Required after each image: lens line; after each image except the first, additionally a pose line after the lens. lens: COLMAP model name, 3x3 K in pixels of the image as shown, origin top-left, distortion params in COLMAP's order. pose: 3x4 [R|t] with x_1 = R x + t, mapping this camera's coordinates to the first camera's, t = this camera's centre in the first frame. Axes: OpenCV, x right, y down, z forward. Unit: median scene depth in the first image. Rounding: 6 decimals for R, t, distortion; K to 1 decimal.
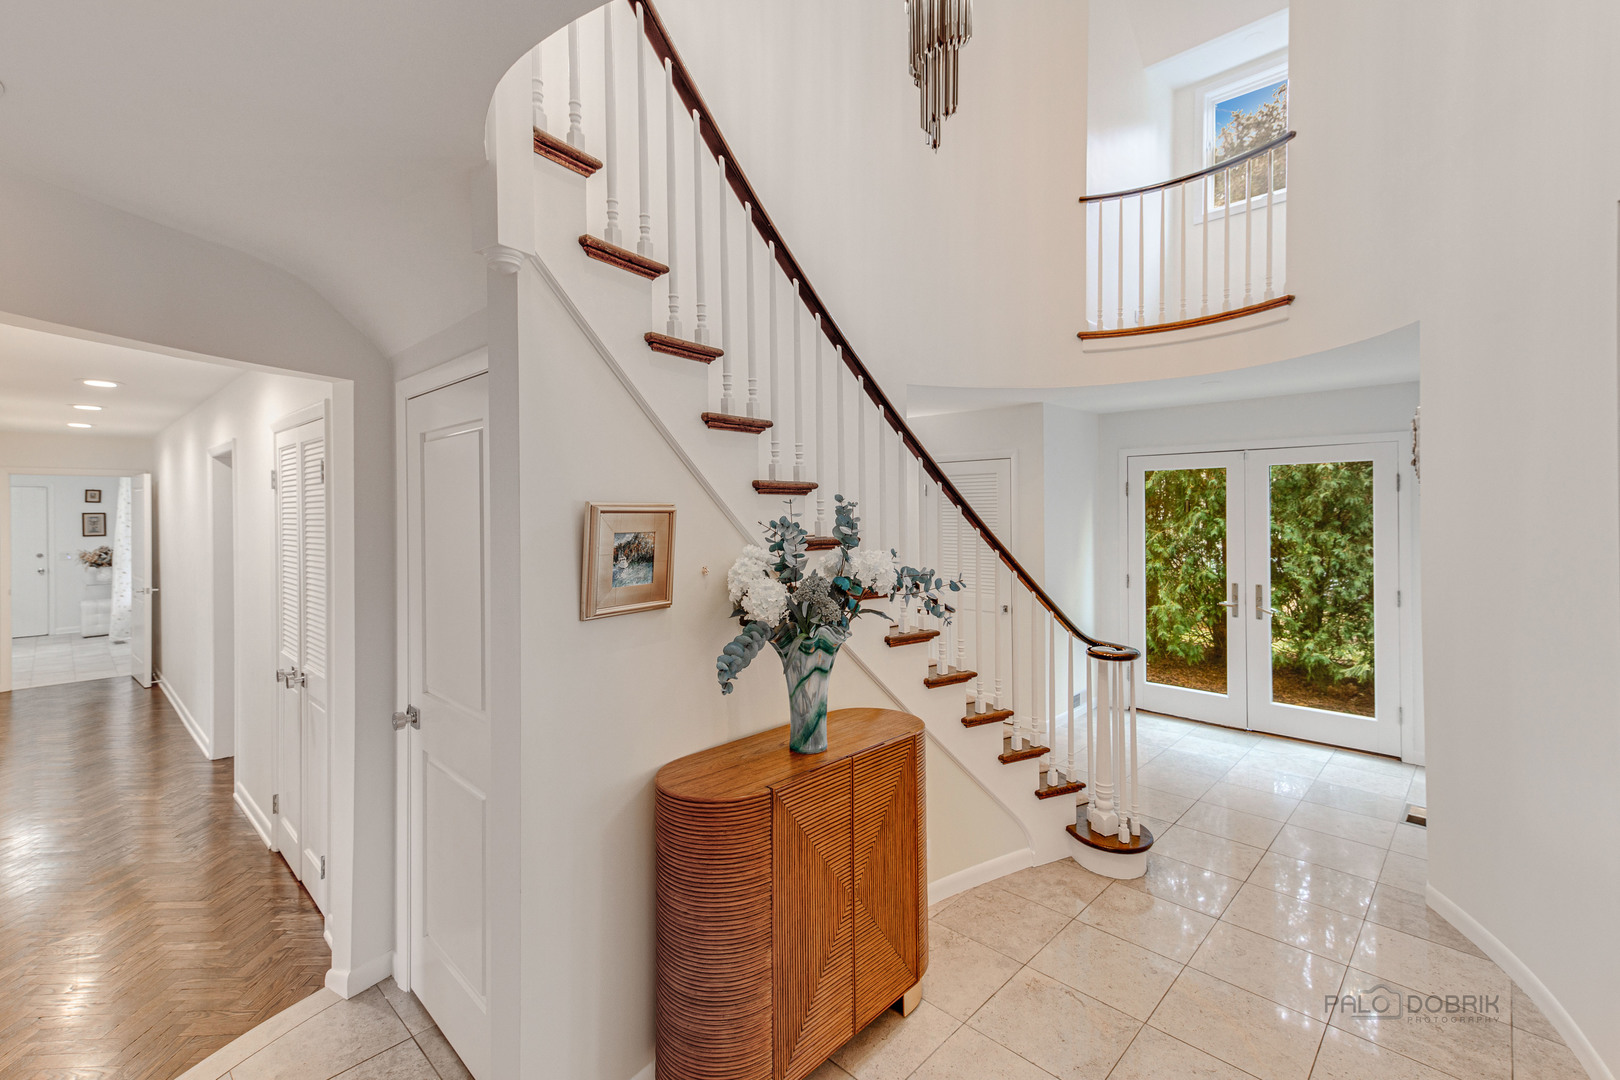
lens RADIAL K [[711.0, 0, 805.8], [0, 711.0, 506.7], [0, 0, 1]] dist [0.001608, 0.000457]
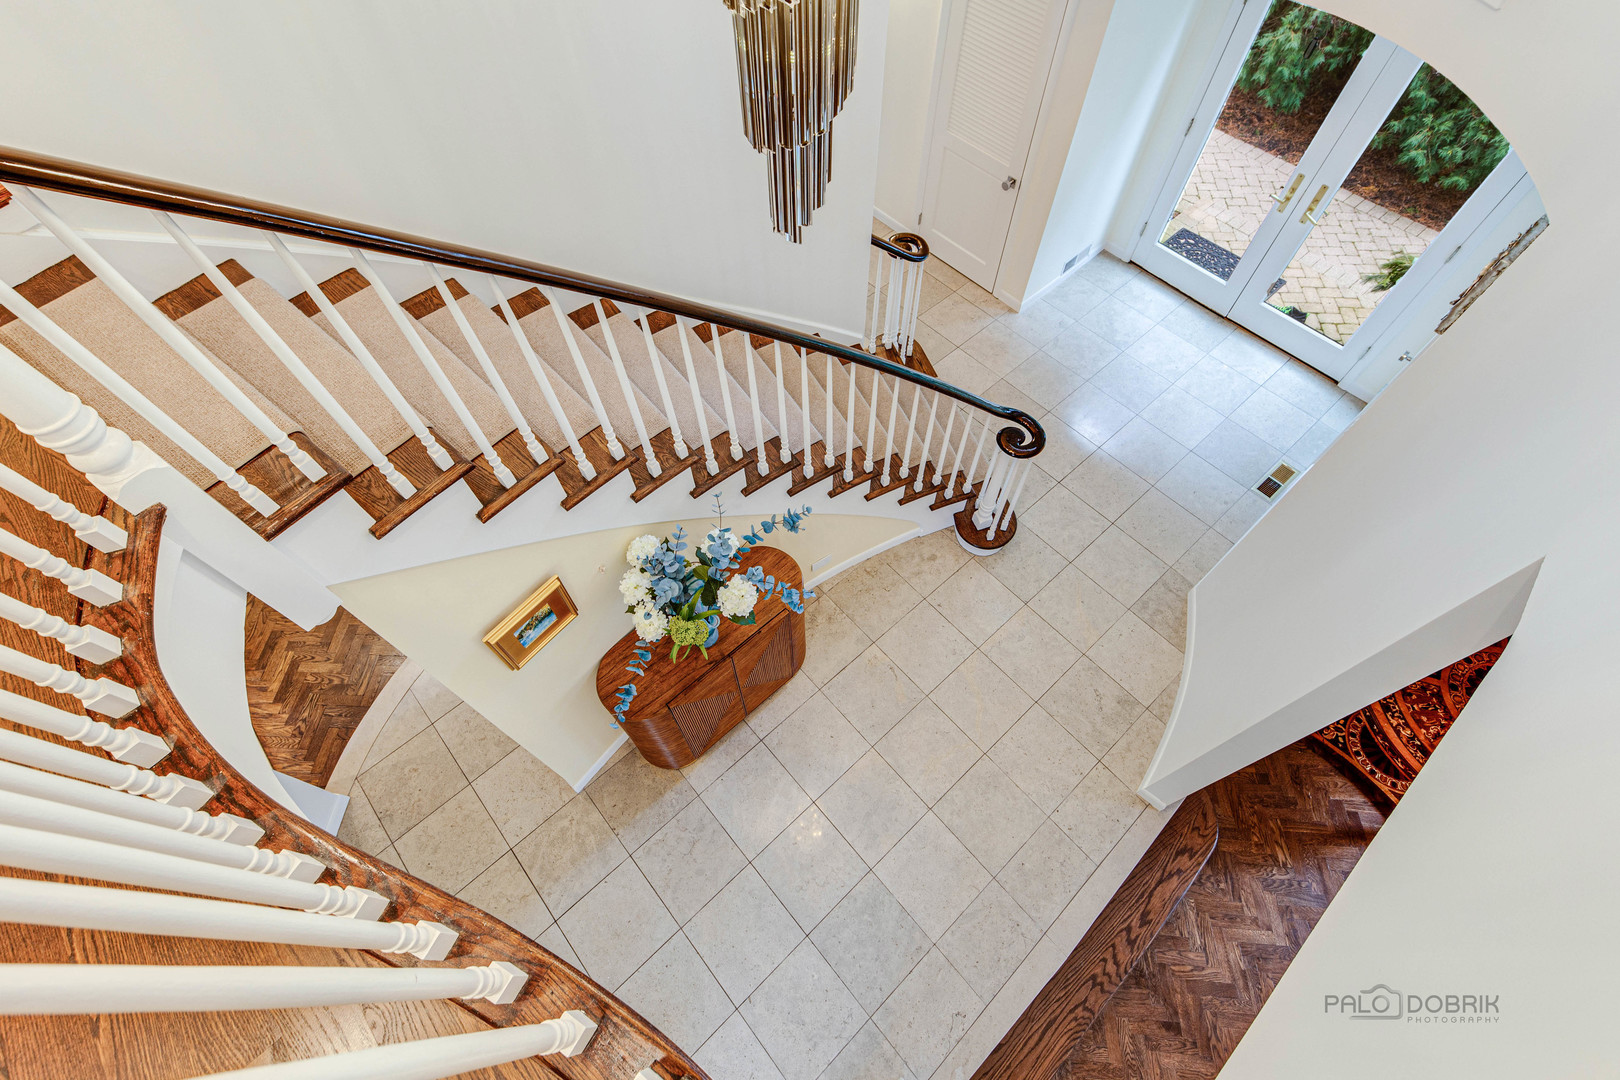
lens RADIAL K [[717.3, 0, 810.0], [0, 717.3, 540.0], [0, 0, 1]] dist [0.000464, 0.000079]
pose [[0.997145, 0.065574, -0.037437, 0.165826], [-0.000801, 0.504967, 0.863138, -0.647005], [0.075504, -0.860644, 0.503578, 0.303888]]
